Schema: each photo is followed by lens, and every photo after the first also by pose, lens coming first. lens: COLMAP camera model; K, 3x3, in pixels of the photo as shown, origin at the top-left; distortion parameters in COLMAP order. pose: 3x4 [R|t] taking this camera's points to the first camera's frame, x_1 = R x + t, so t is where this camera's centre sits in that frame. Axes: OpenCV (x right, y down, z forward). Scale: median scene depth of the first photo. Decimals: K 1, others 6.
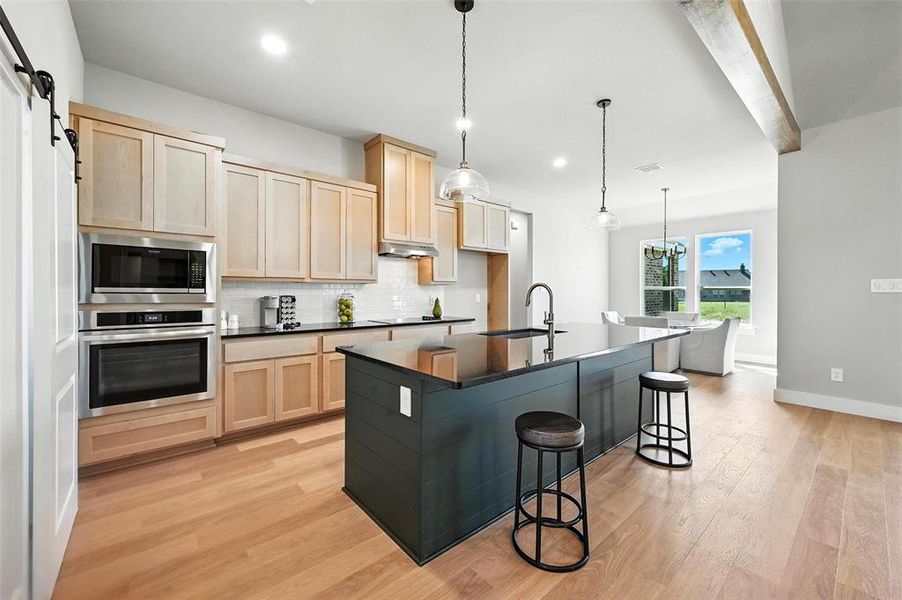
lens RADIAL K [[354.7, 0, 446.9], [0, 354.7, 294.0], [0, 0, 1]] dist [-0.000928, -0.000201]
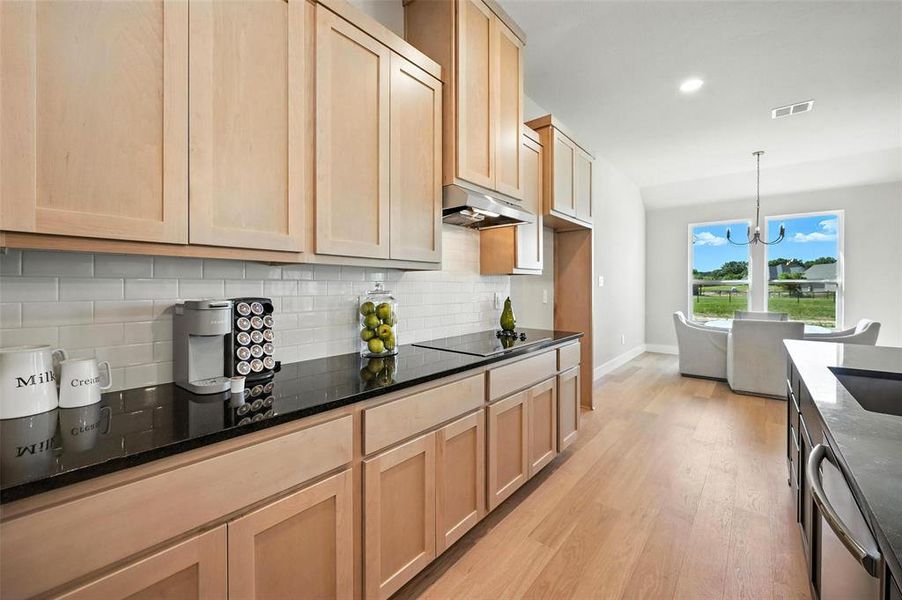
lens RADIAL K [[354.7, 0, 446.9], [0, 354.7, 294.0], [0, 0, 1]] dist [-0.000928, -0.000201]
pose [[0.988055, -0.005624, 0.153997, -0.271111], [0.003647, 0.999907, 0.013116, -0.003825], [-0.154056, -0.012398, 0.987984, 0.531630]]
